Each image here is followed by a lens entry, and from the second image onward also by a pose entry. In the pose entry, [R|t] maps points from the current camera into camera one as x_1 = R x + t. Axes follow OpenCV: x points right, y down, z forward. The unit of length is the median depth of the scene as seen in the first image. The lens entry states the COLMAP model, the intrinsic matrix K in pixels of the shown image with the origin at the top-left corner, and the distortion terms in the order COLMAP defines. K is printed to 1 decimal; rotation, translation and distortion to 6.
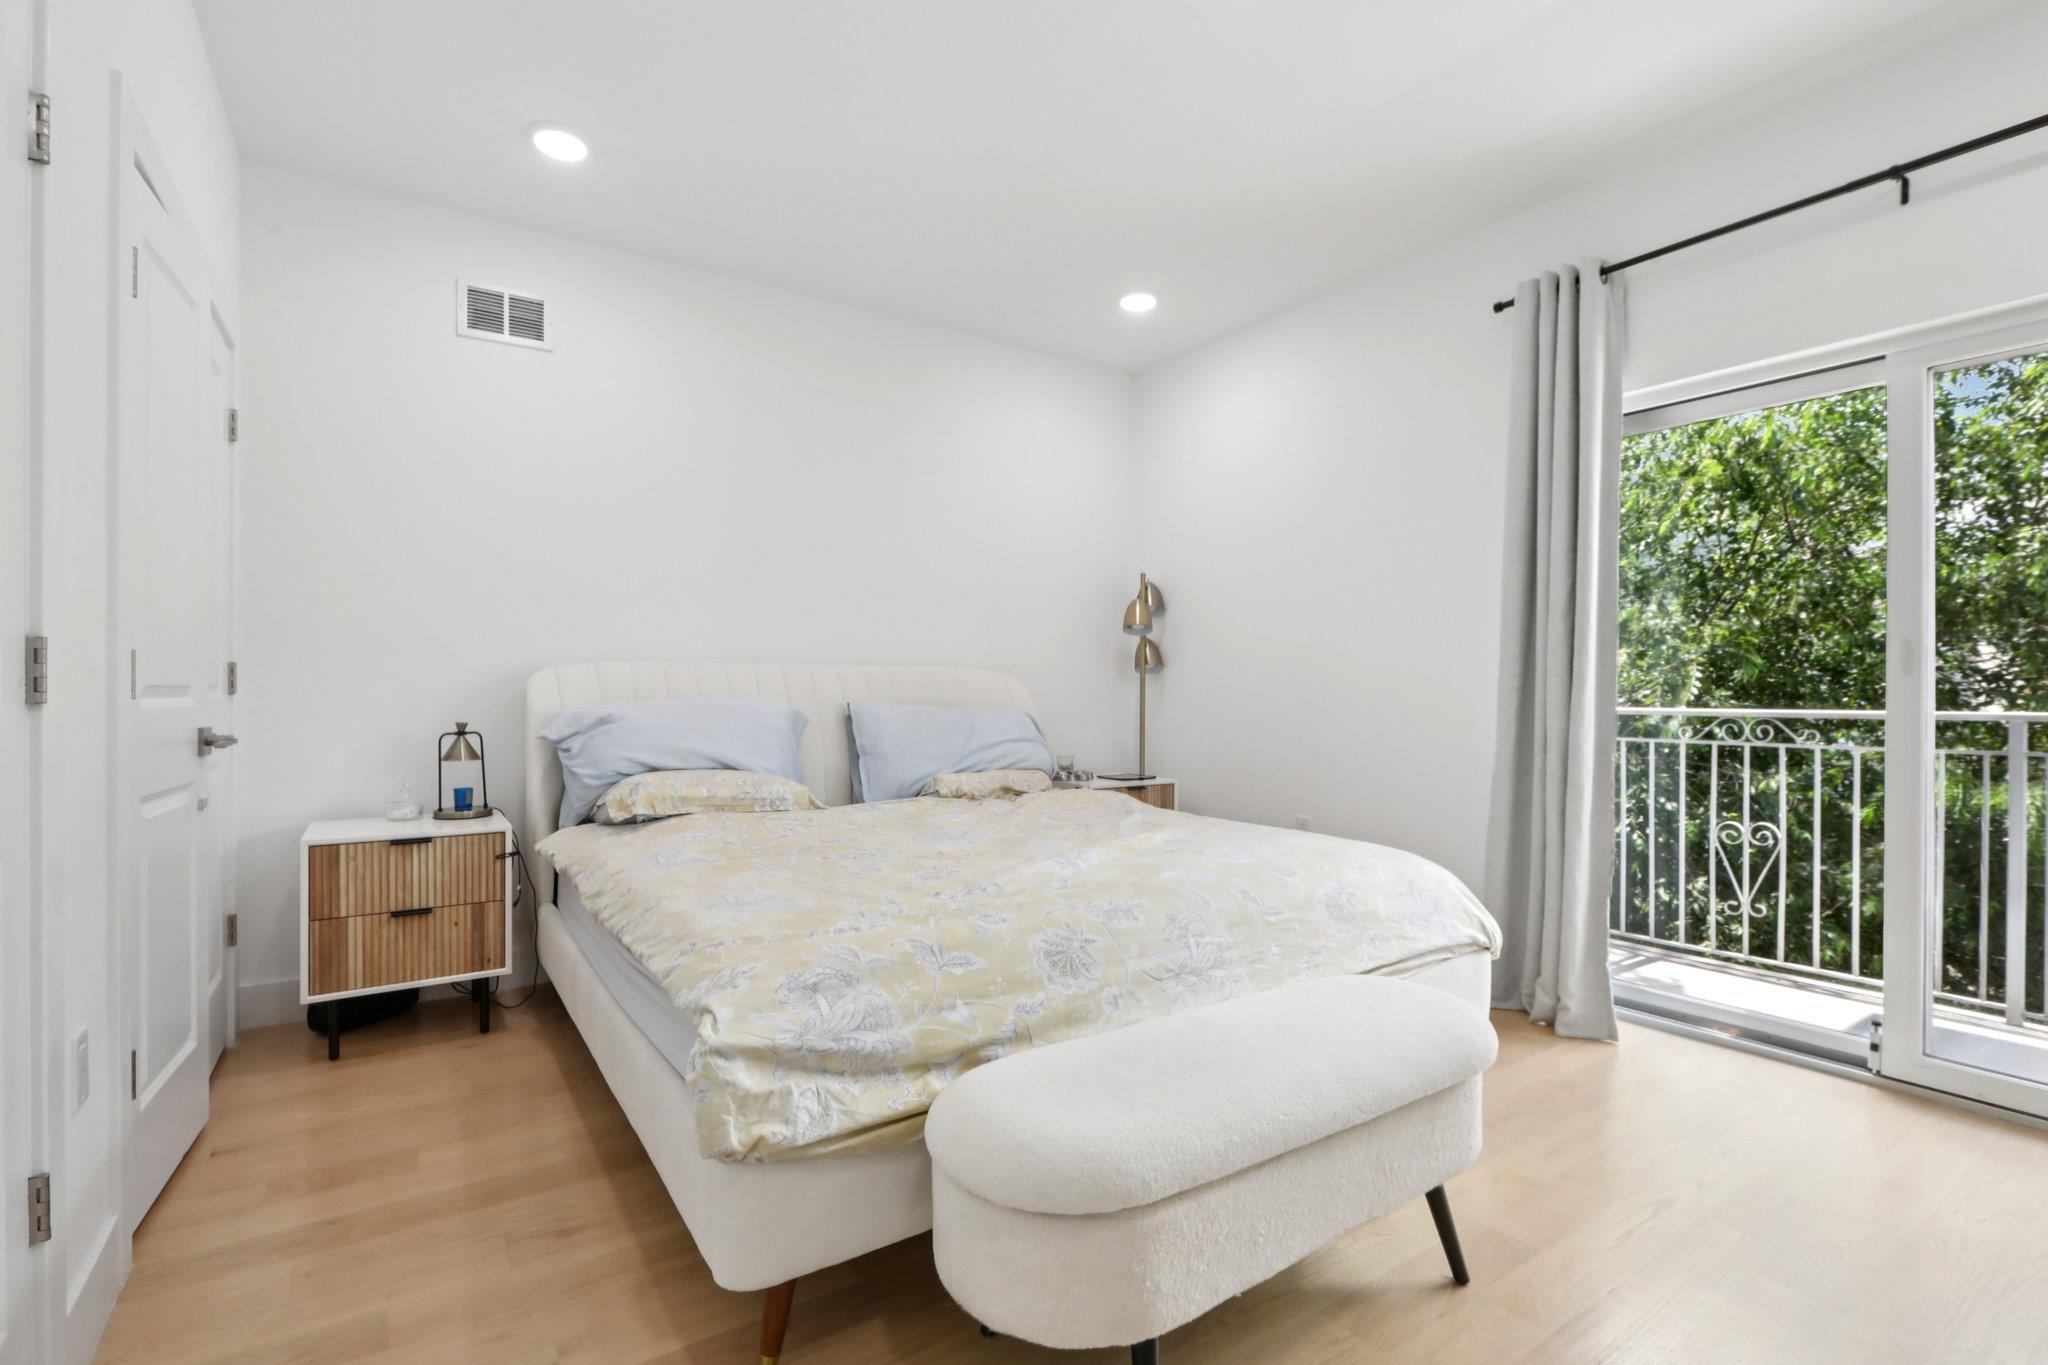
lens RADIAL K [[971.4, 0, 1024.0], [0, 971.4, 682.5], [0, 0, 1]] dist [-0.002084, -0.000145]
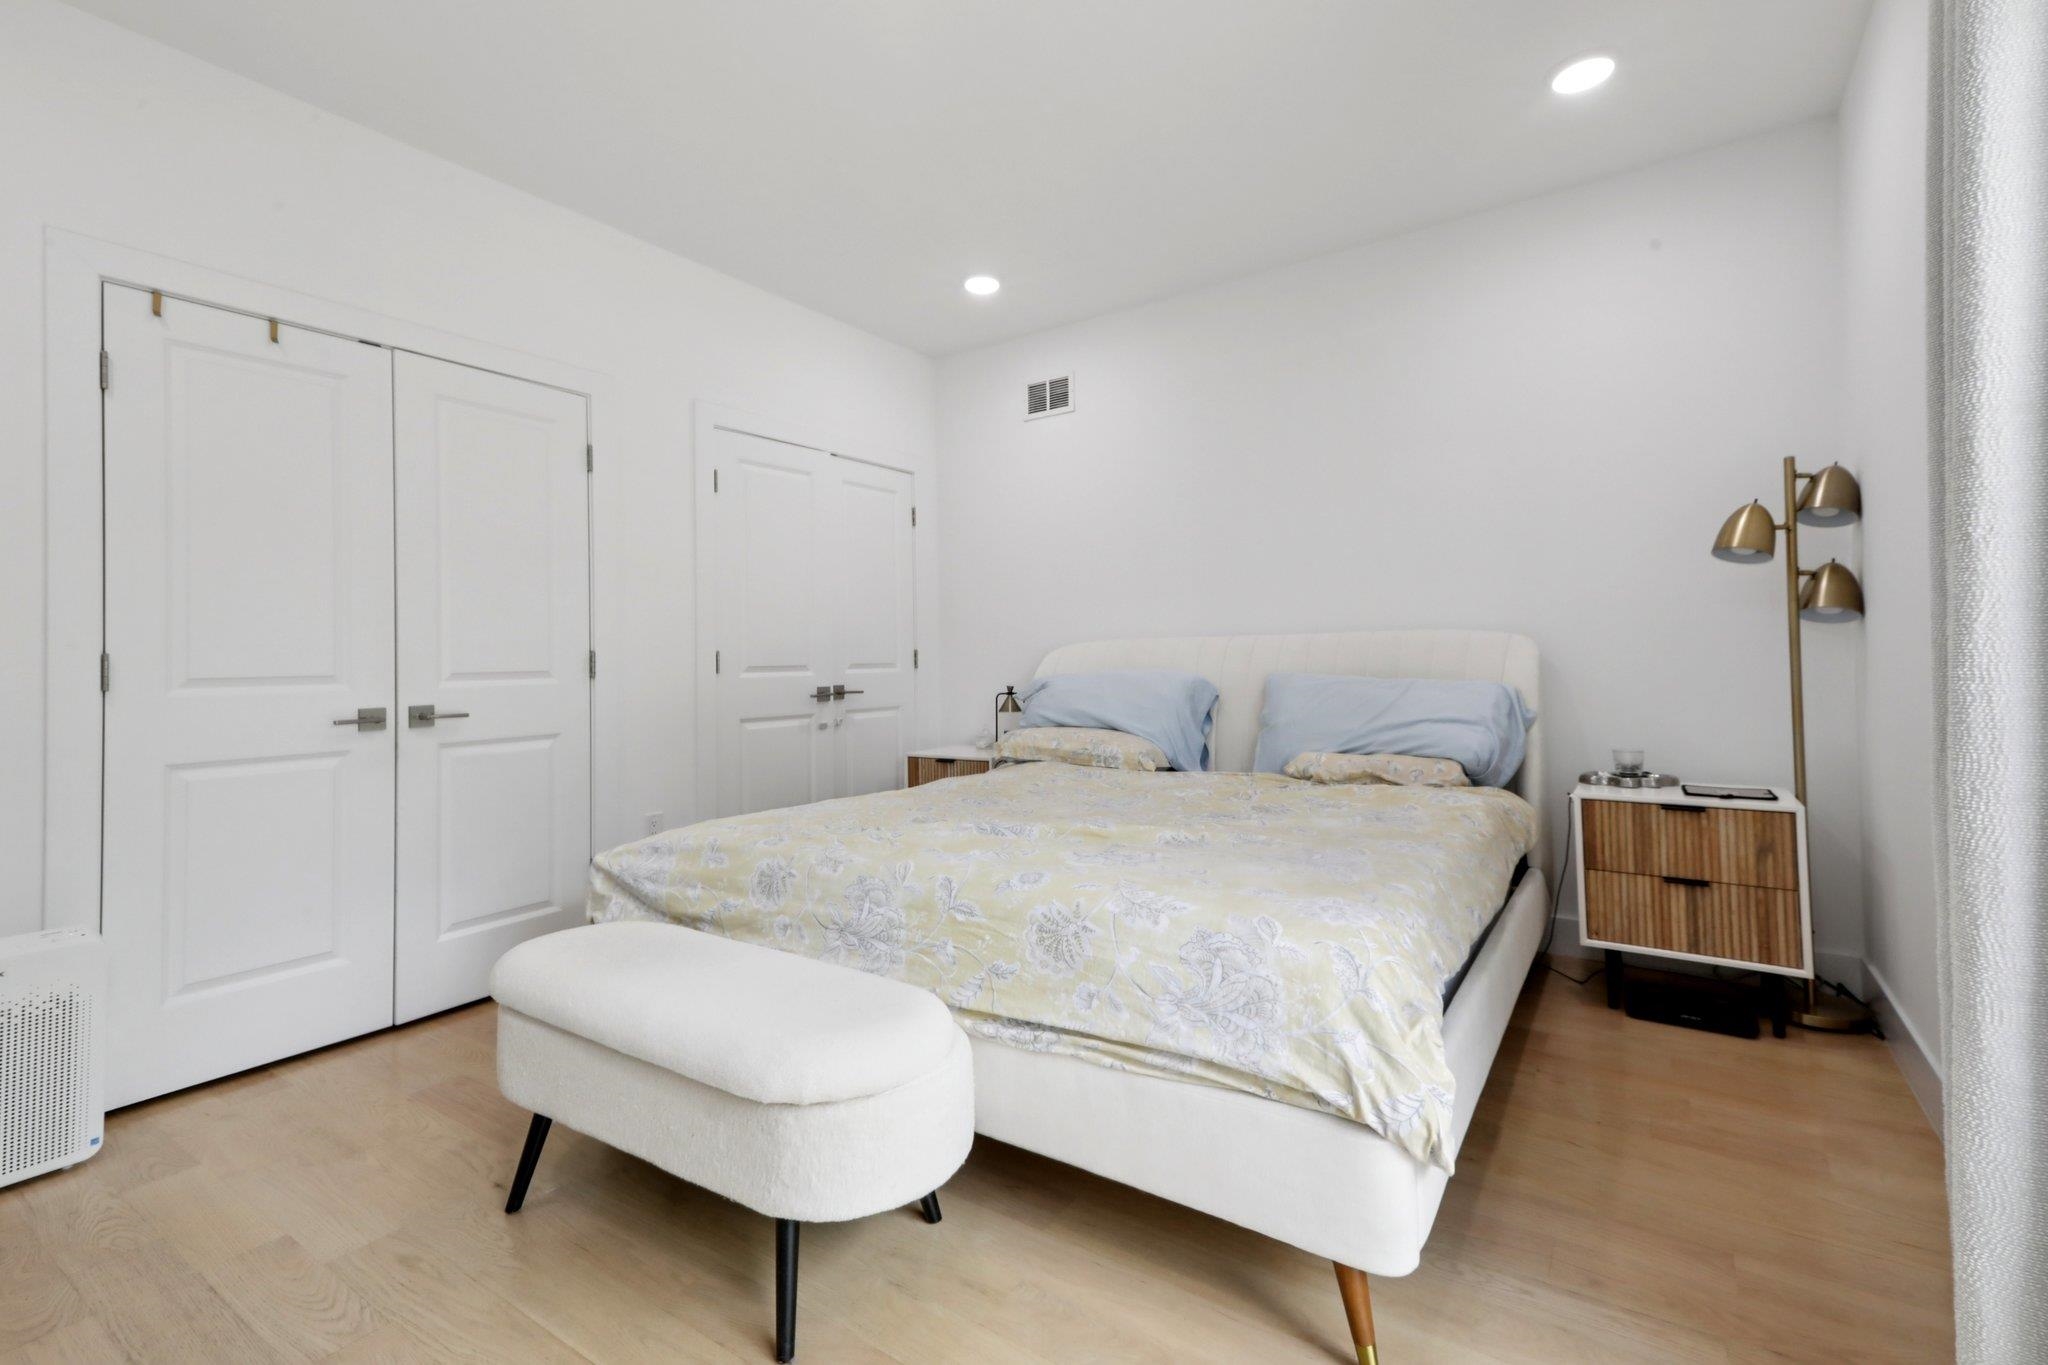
lens RADIAL K [[903.3, 0, 965.1], [0, 903.3, 645.7], [0, 0, 1]] dist [0.055223, -0.000015]
pose [[0.333612, -0.026670, -0.942333, 0.734690], [0.025836, 0.999483, -0.019141, 0.003735], [0.942356, -0.017960, 0.334128, 0.499430]]
